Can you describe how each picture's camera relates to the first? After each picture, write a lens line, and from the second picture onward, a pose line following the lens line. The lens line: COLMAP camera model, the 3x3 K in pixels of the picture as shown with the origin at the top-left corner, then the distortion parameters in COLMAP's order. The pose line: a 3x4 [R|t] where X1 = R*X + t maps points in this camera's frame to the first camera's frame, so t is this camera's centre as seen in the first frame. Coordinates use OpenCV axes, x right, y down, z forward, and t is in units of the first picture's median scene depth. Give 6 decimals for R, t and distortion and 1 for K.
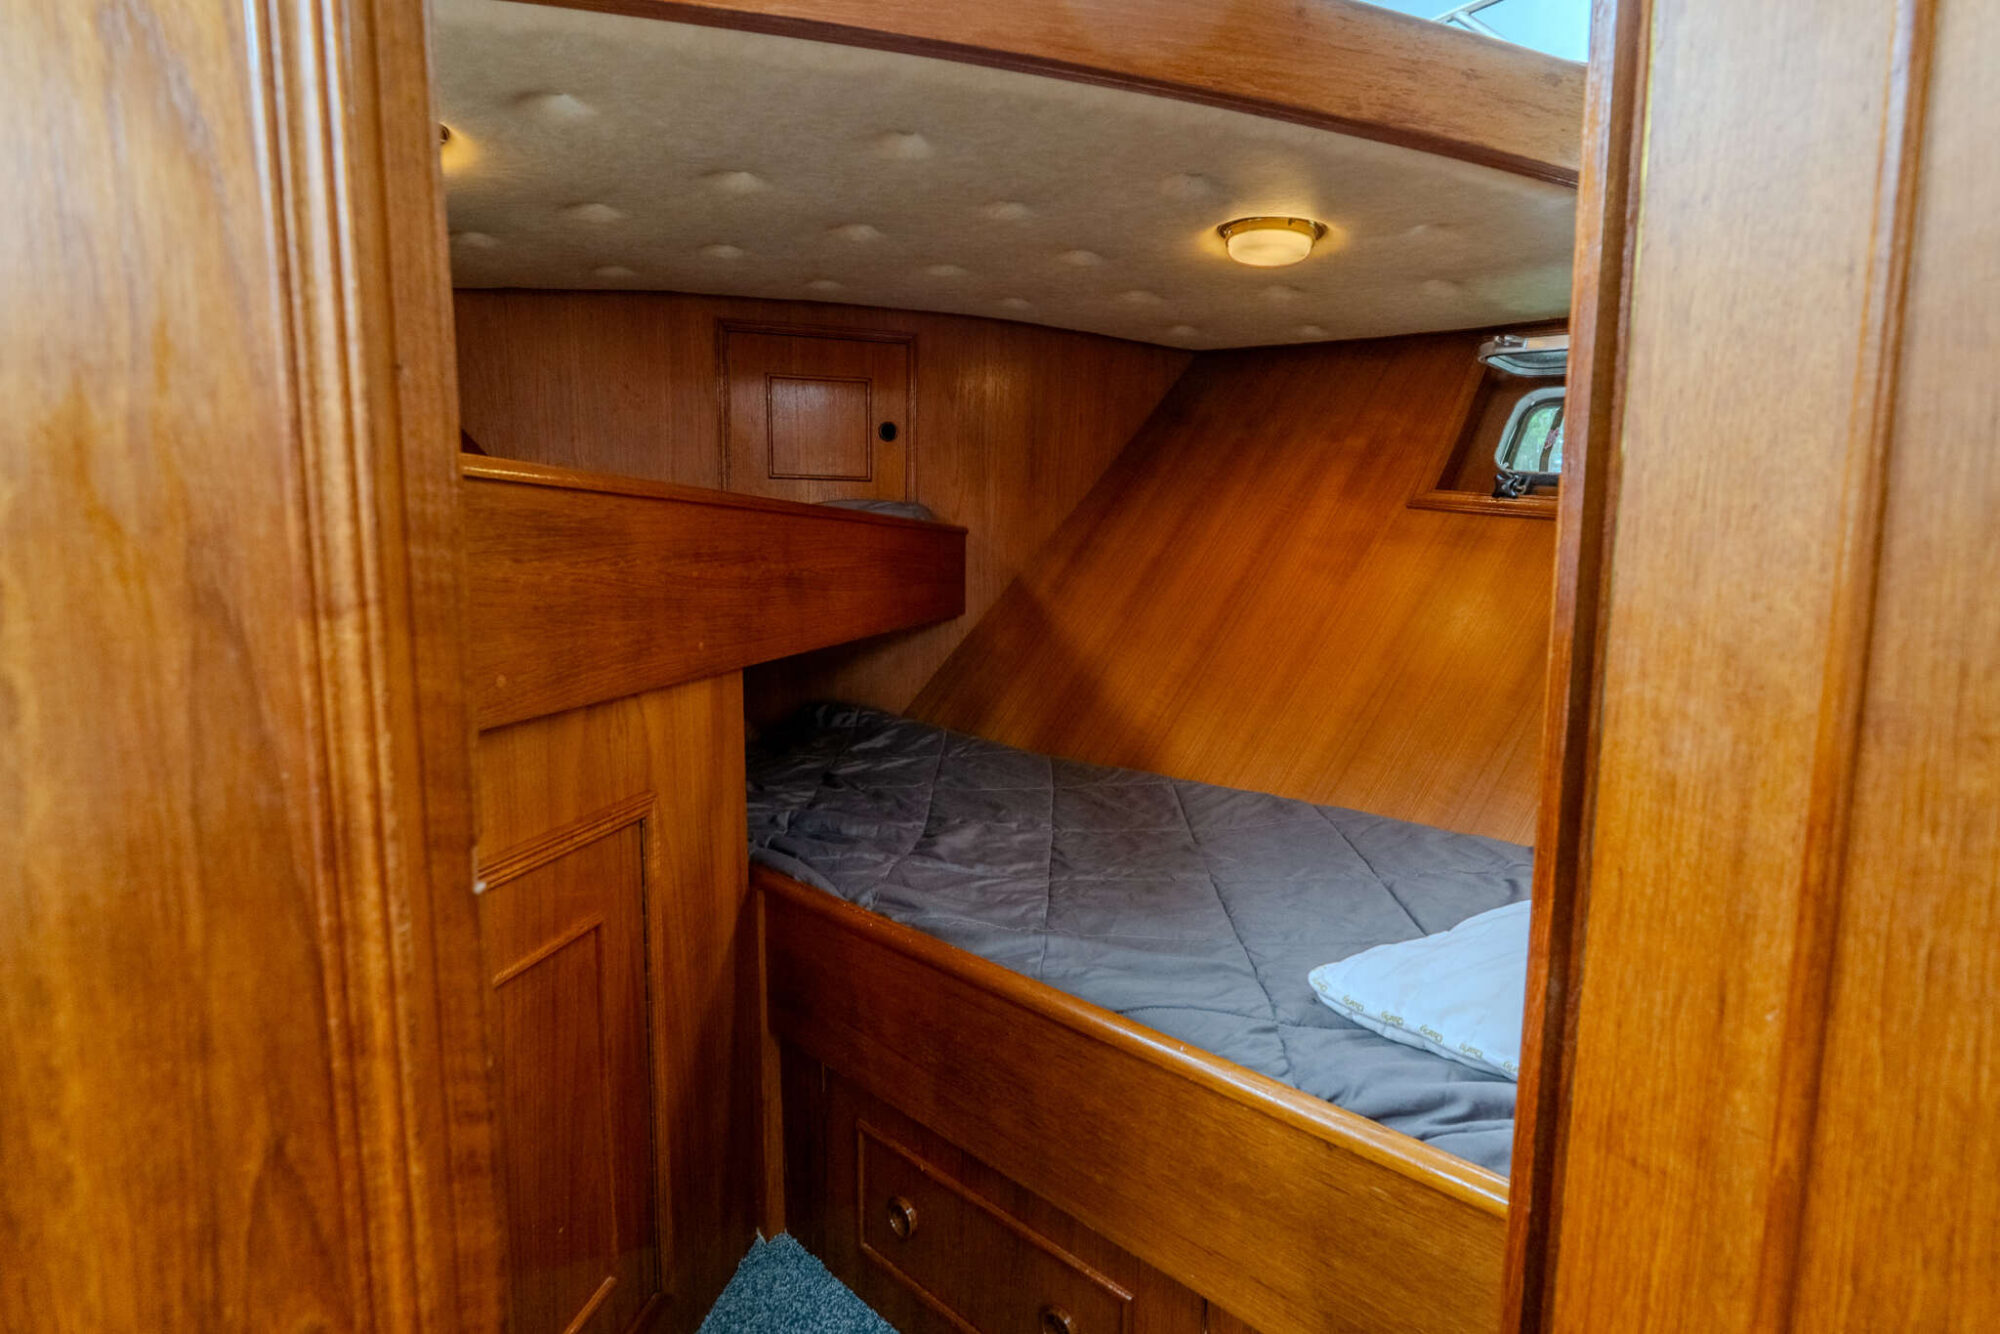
lens RADIAL K [[921.9, 0, 994.2], [0, 921.9, 663.0], [0, 0, 1]] dist [-0.005284, -0.000451]
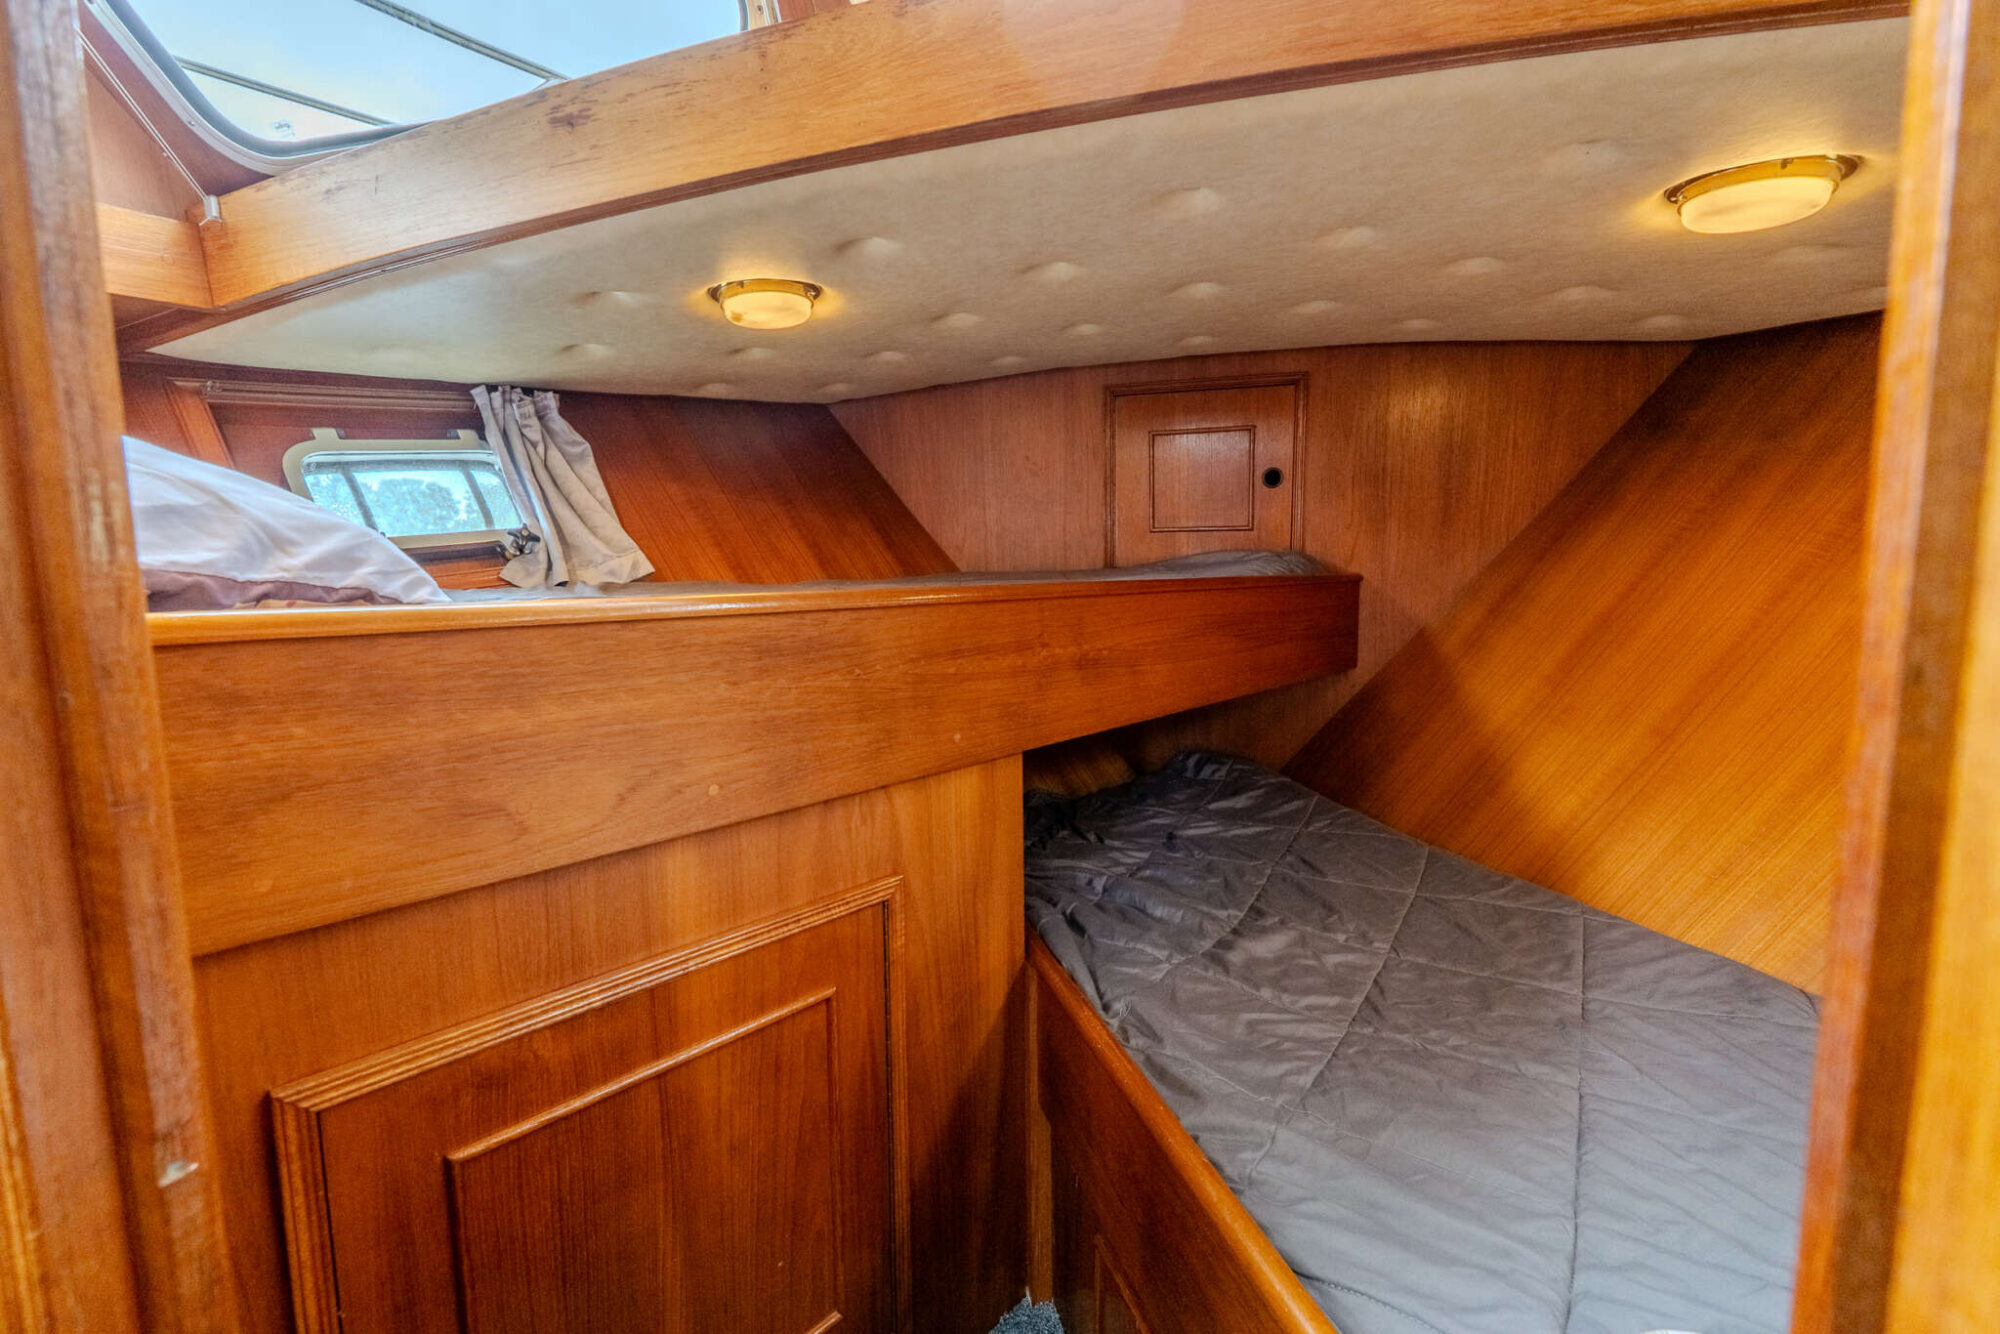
lens RADIAL K [[838.9, 0, 998.6], [0, 838.9, 659.5], [0, 0, 1]] dist [-0.007974, 0.001112]
pose [[0.849578, 0.041341, -0.525840, 0.140884], [-0.040586, 0.999092, 0.012974, -0.078770], [0.525899, 0.010319, 0.850484, 0.139405]]
